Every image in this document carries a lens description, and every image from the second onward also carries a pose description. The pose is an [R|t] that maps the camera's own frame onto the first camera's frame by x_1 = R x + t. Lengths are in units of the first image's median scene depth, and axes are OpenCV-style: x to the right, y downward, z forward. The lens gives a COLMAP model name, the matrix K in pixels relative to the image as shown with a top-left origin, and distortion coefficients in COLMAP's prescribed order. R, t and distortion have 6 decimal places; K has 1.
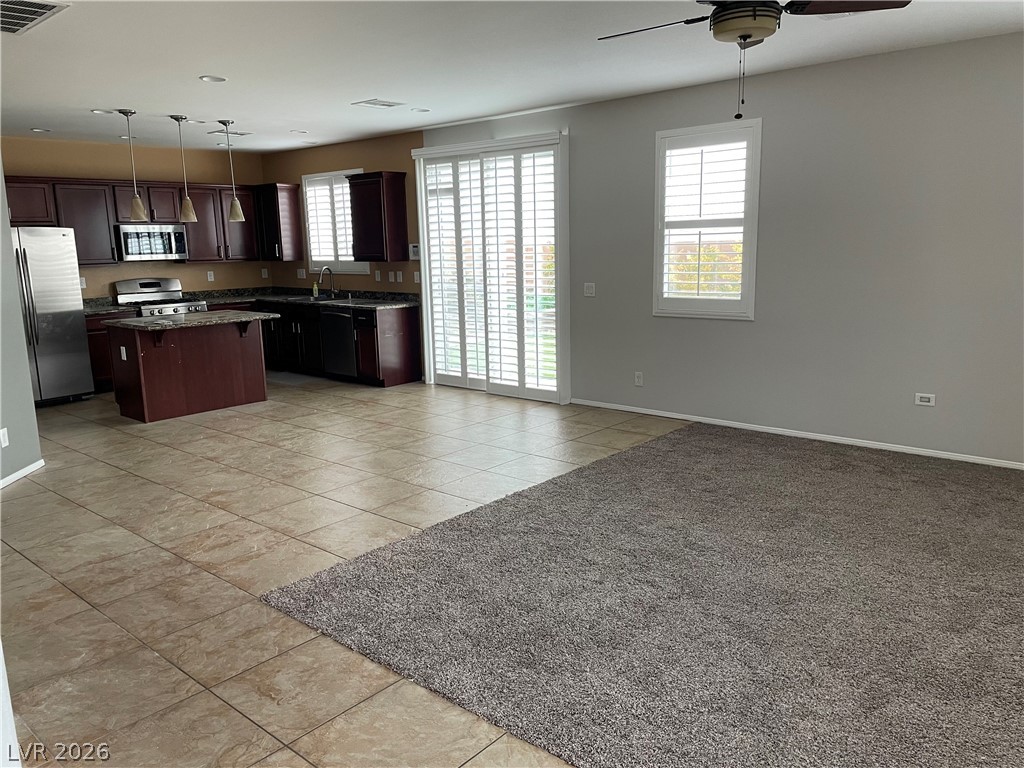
lens RADIAL K [[767.0, 0, 514.2], [0, 767.0, 382.6], [0, 0, 1]] dist [0.080226, -0.105898]
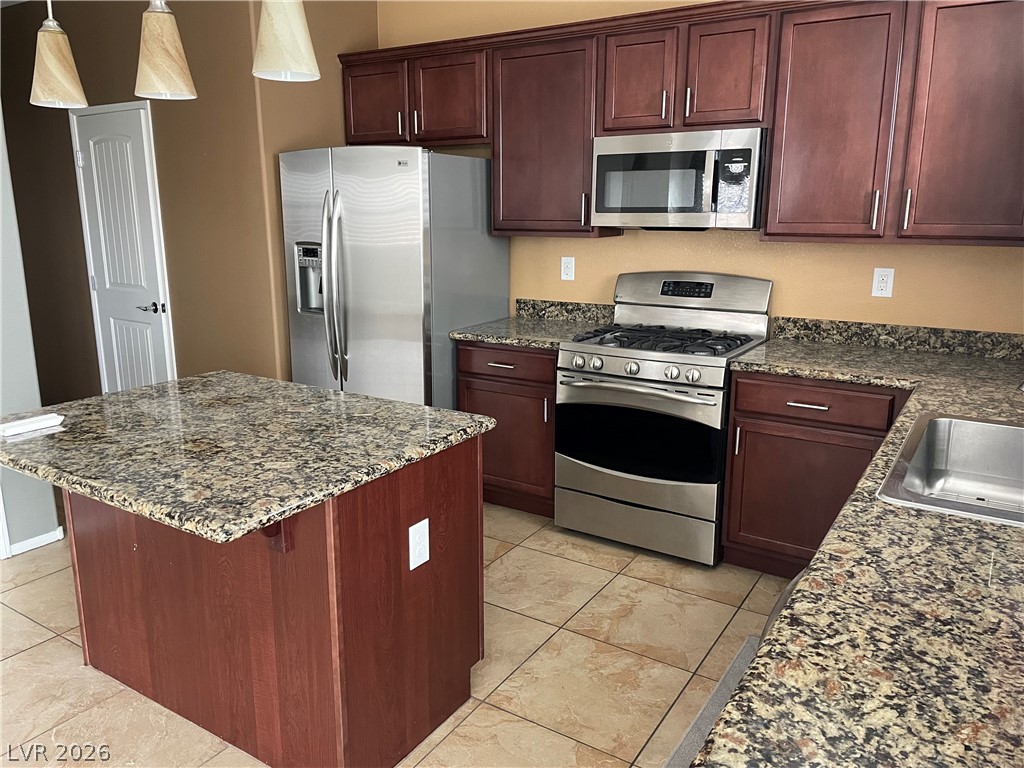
lens RADIAL K [[767.0, 0, 505.9], [0, 767.0, 380.1], [0, 0, 1]] dist [0.080226, -0.105898]
pose [[0.146567, 0.244367, -0.958542, -0.128310], [-0.184030, 0.958826, 0.216300, -0.213387], [0.971932, 0.144698, 0.185503, 1.202078]]
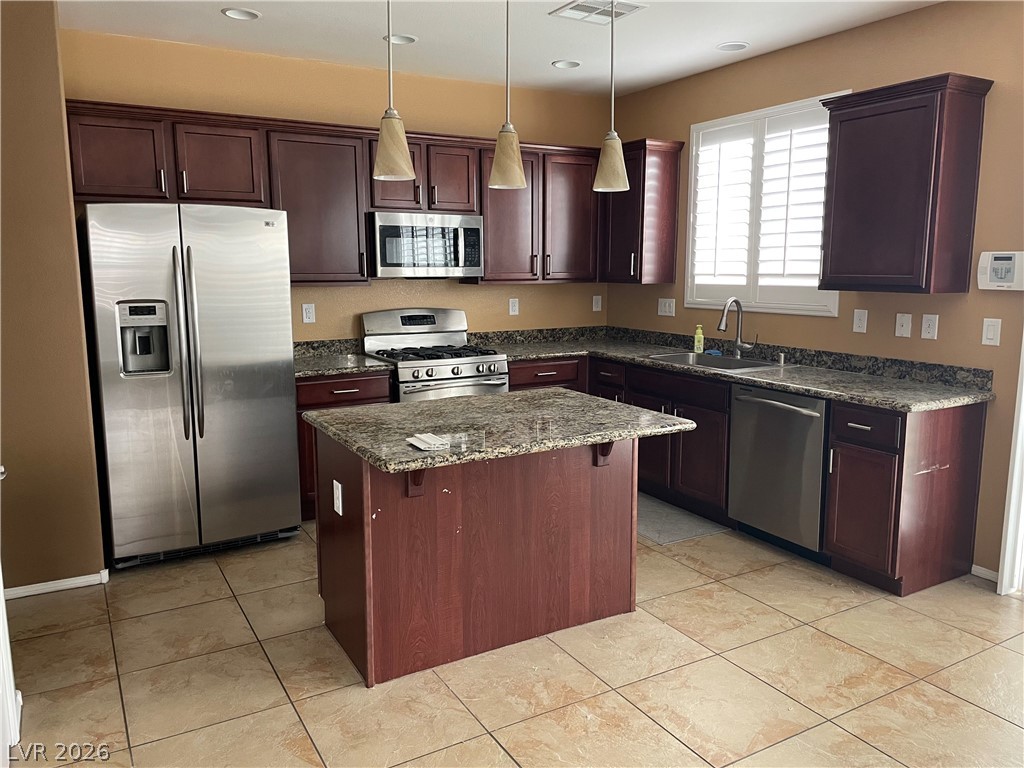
lens RADIAL K [[767.0, 0, 516.2], [0, 767.0, 379.4], [0, 0, 1]] dist [0.080226, -0.105898]
pose [[0.947475, 0.070020, -0.312072, -0.314718], [-0.079290, 0.996705, -0.017097, -0.111693], [0.309846, 0.040943, 0.949905, 0.695294]]
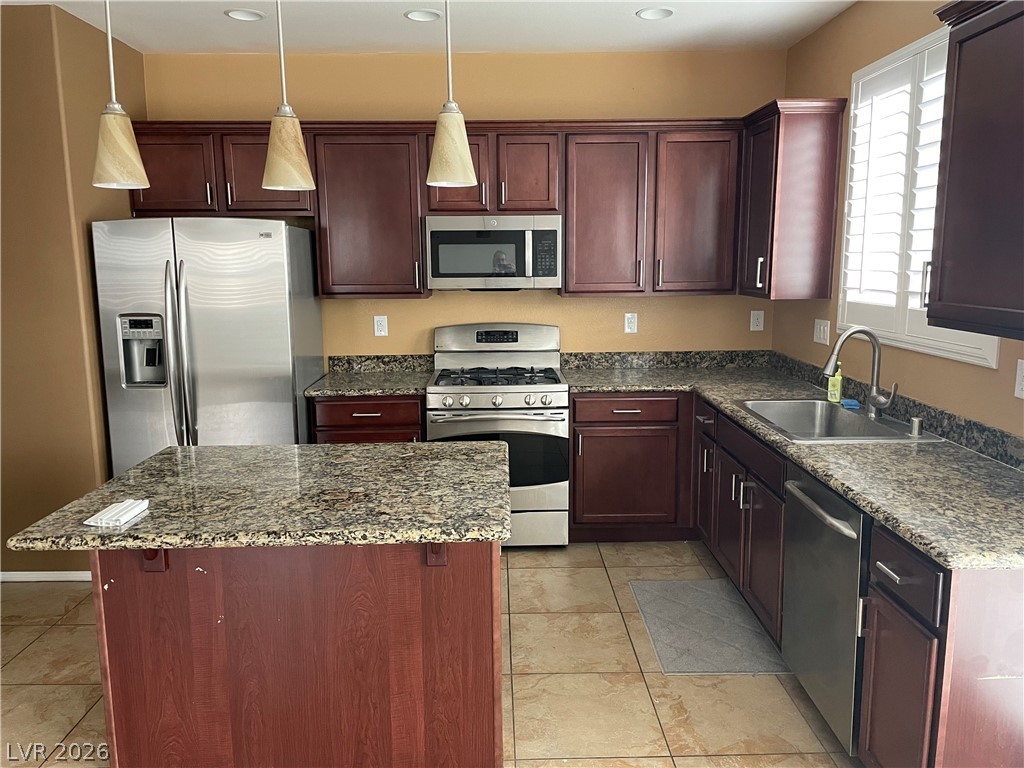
lens RADIAL K [[767.0, 0, 510.7], [0, 767.0, 381.7], [0, 0, 1]] dist [0.080226, -0.105898]
pose [[0.671922, 0.135741, -0.728076, -0.140137], [-0.142262, 0.988410, 0.052988, -0.177496], [0.726830, 0.067973, 0.683445, 0.956322]]
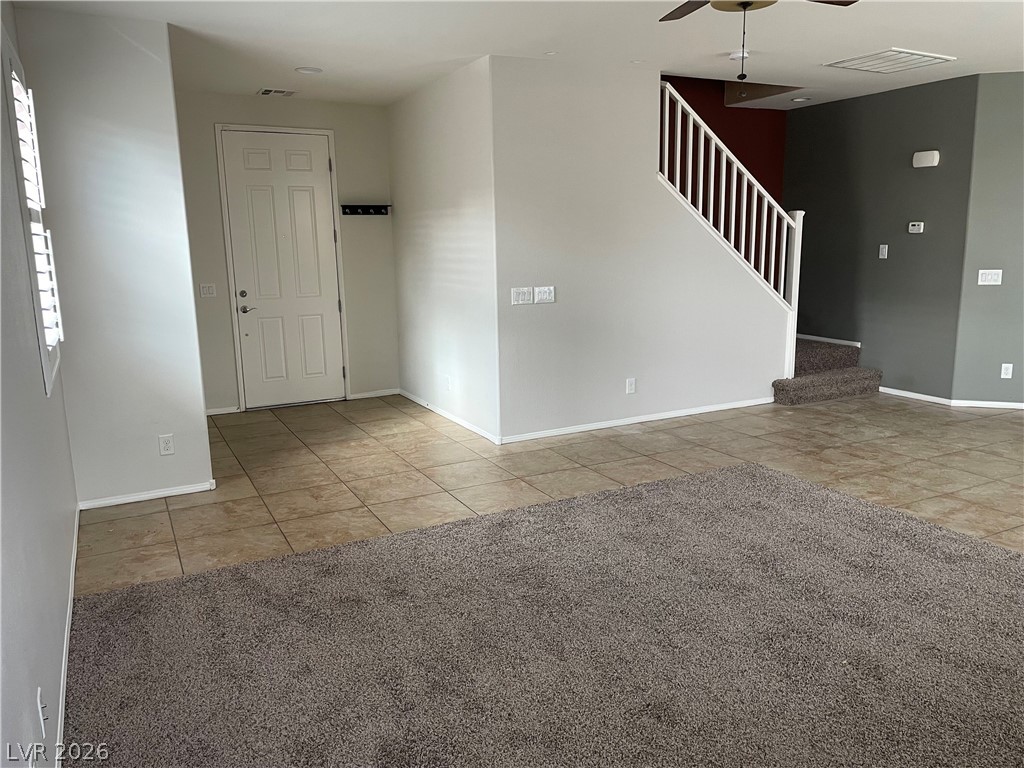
lens RADIAL K [[767.0, 0, 514.2], [0, 767.0, 379.6], [0, 0, 1]] dist [0.080226, -0.105898]
pose [[-0.362192, 0.204072, -0.909490, 0.621576], [-0.144815, 0.951571, 0.271185, -0.113622], [0.920785, 0.229928, -0.315099, 0.544481]]
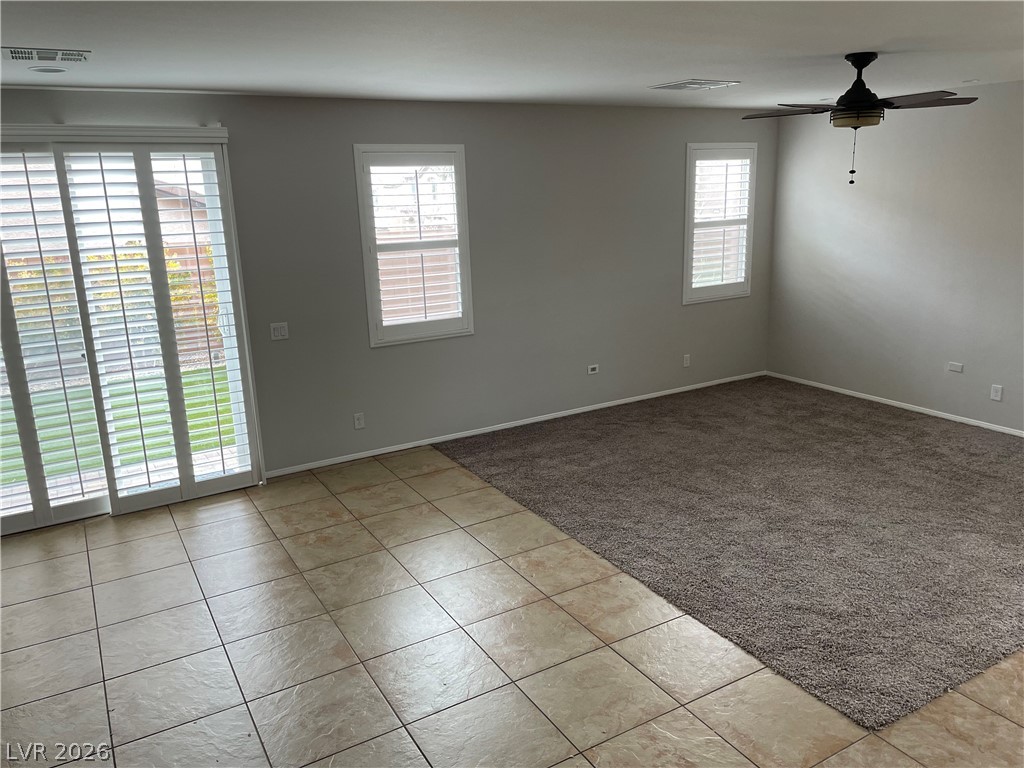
lens RADIAL K [[767.0, 0, 511.0], [0, 767.0, 383.2], [0, 0, 1]] dist [0.080226, -0.105898]
pose [[0.316390, -0.220480, 0.922651, -0.627450], [0.195444, 0.966899, 0.164034, -0.167667], [-0.928277, 0.128428, 0.349009, 0.551838]]
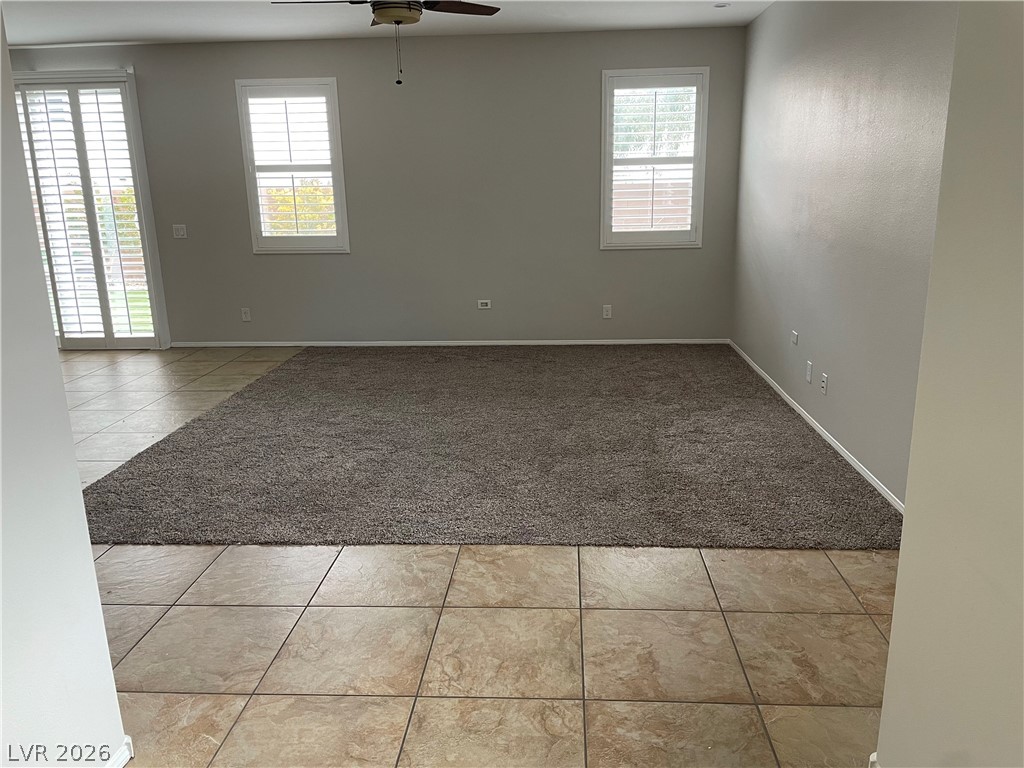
lens RADIAL K [[767.0, 0, 519.2], [0, 767.0, 385.9], [0, 0, 1]] dist [0.080226, -0.105898]
pose [[0.789424, -0.146851, 0.596024, -0.205728], [0.110371, 0.989095, 0.097513, 0.031980], [-0.603845, -0.011195, 0.797023, -0.094825]]
